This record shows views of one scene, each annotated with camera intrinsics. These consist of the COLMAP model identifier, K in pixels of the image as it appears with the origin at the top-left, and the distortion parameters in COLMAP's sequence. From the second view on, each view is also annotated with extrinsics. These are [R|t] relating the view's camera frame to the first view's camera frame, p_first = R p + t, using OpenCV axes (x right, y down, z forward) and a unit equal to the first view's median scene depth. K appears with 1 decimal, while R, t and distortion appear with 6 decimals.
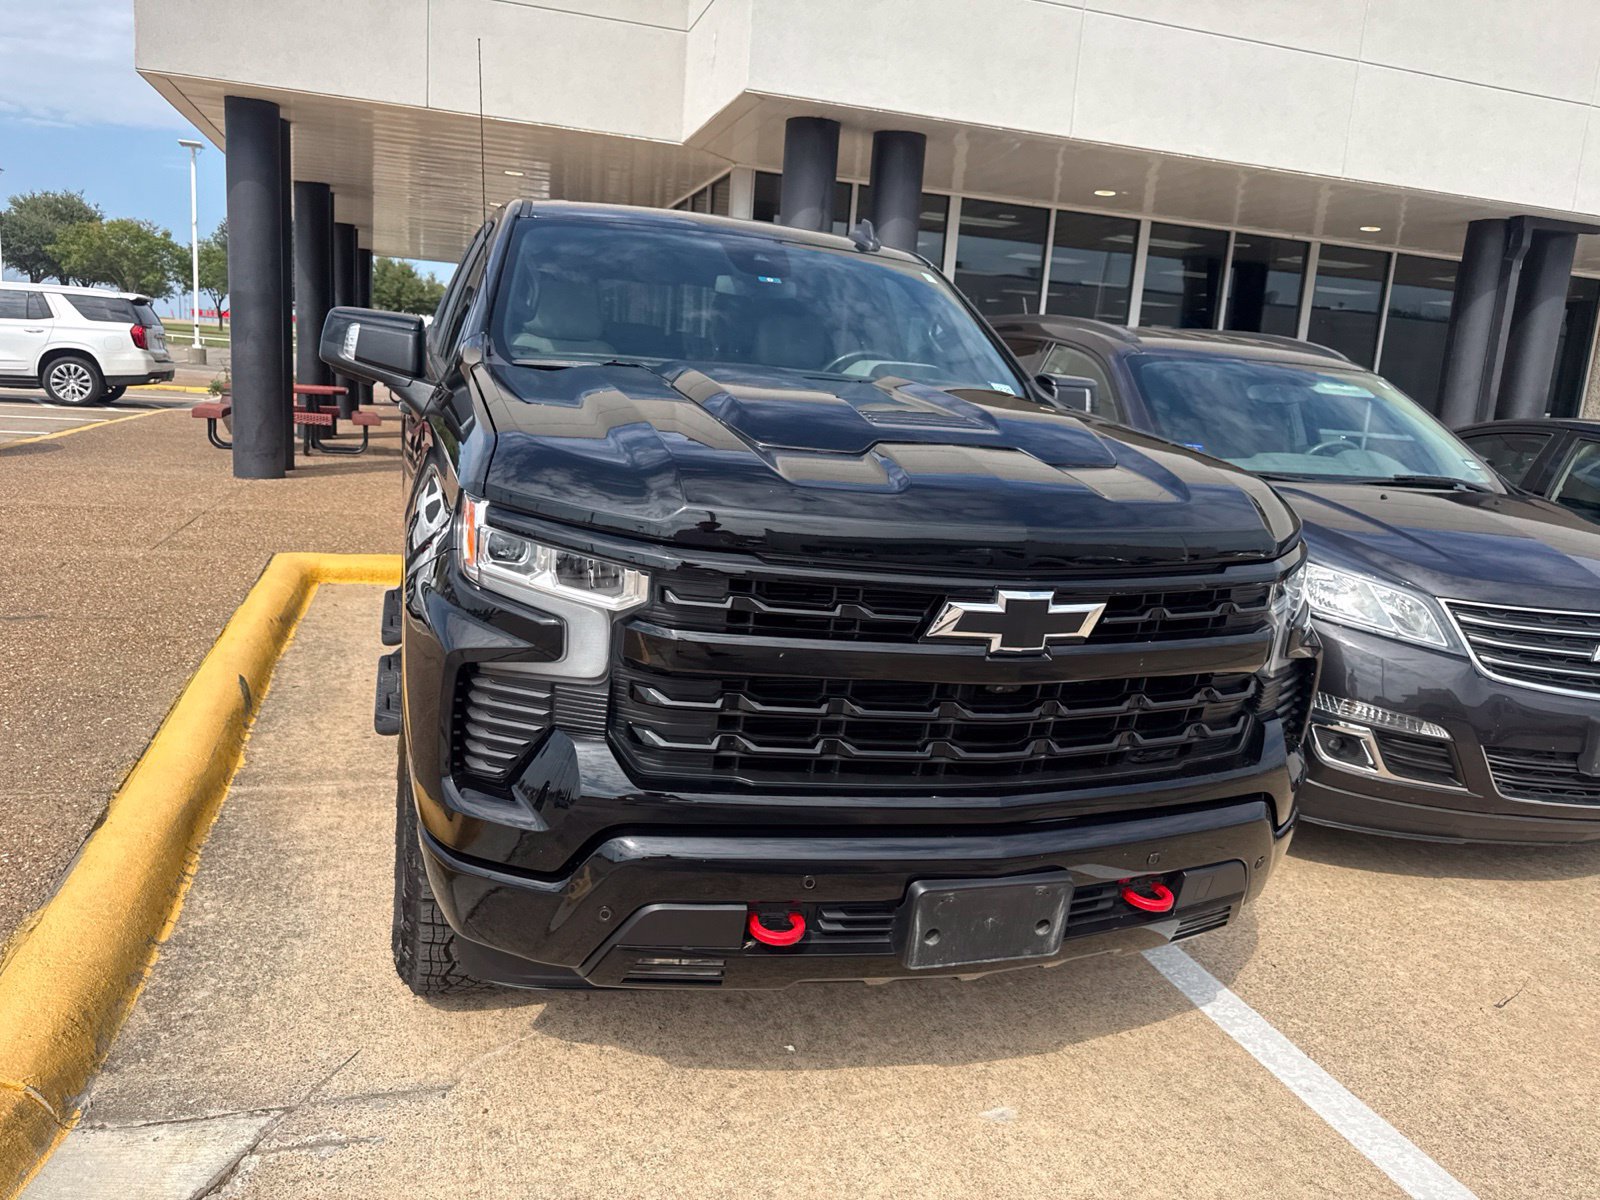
lens RADIAL K [[1141.7, 0, 795.3], [0, 1141.7, 579.6], [0, 0, 1]] dist [0.008224, -0.010226]
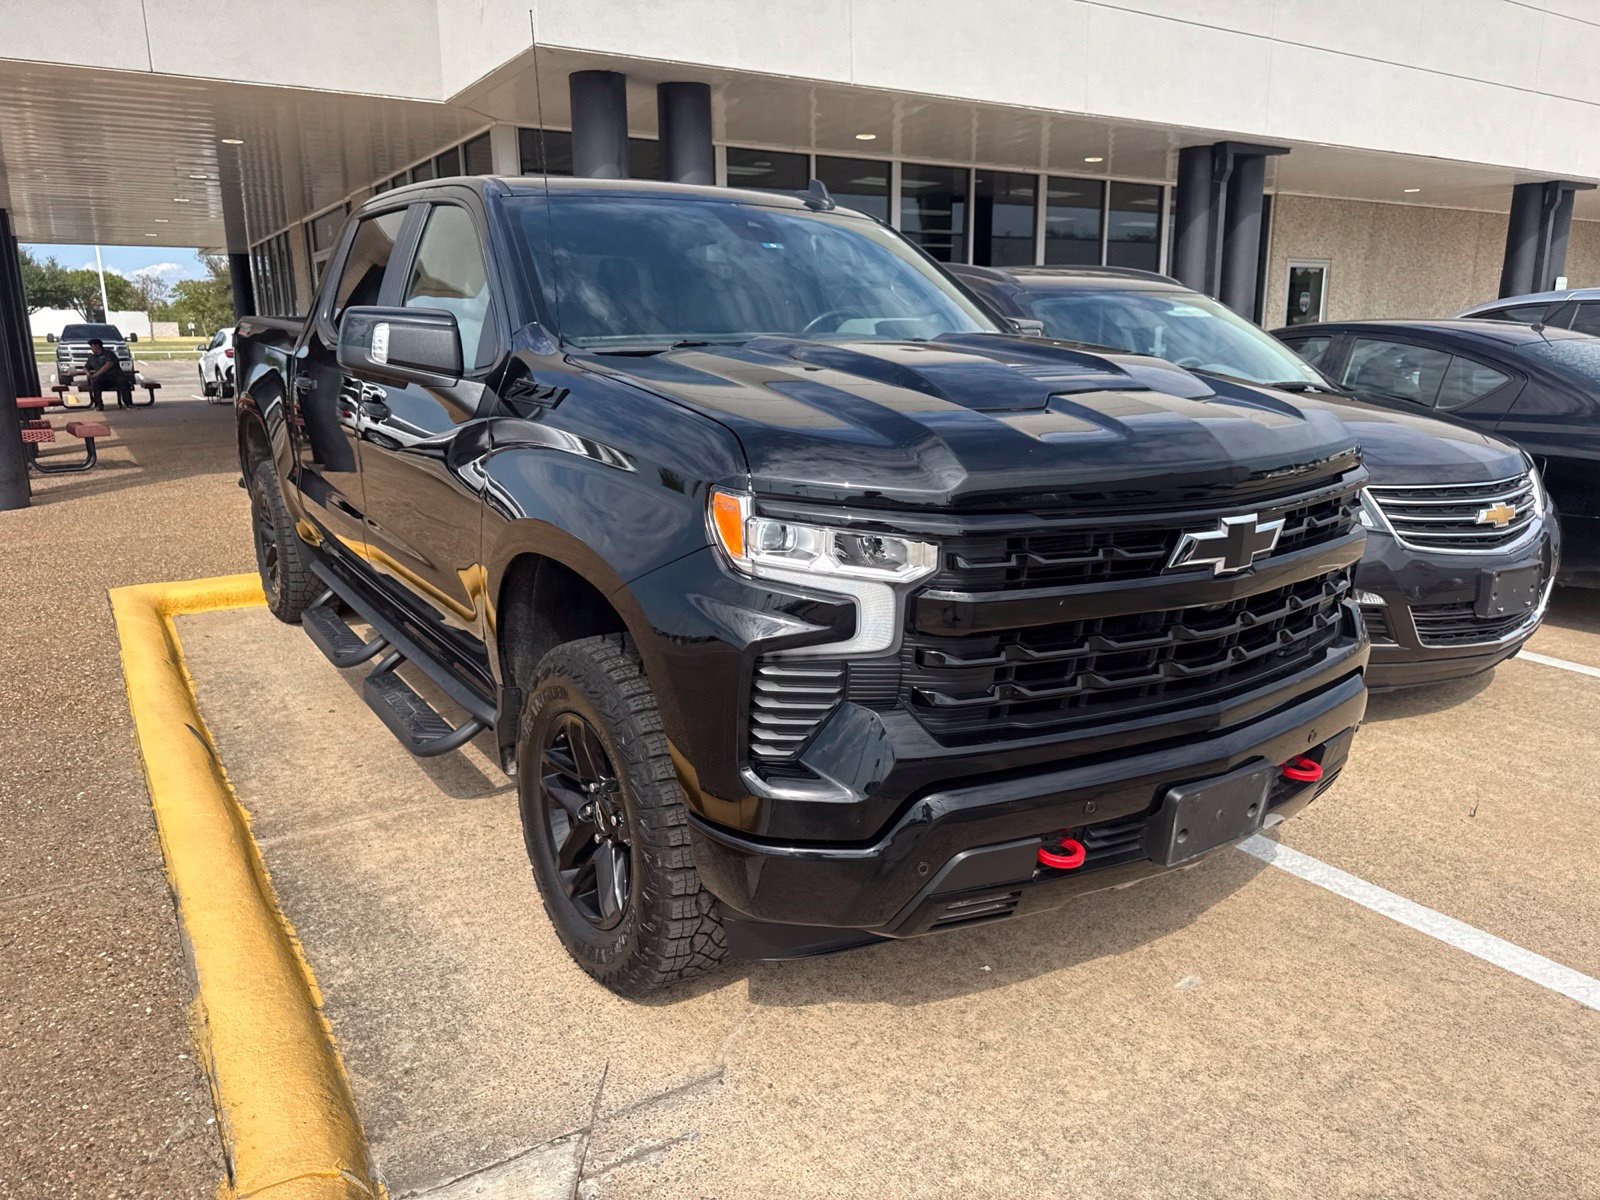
lens RADIAL K [[1137.3, 0, 792.9], [0, 1137.3, 599.5], [0, 0, 1]] dist [0.016251, -0.019141]
pose [[0.962088, -0.138038, 0.235228, -0.350672], [0.124273, 0.989600, 0.072440, -0.031610], [-0.242781, -0.040462, 0.969237, 0.016616]]
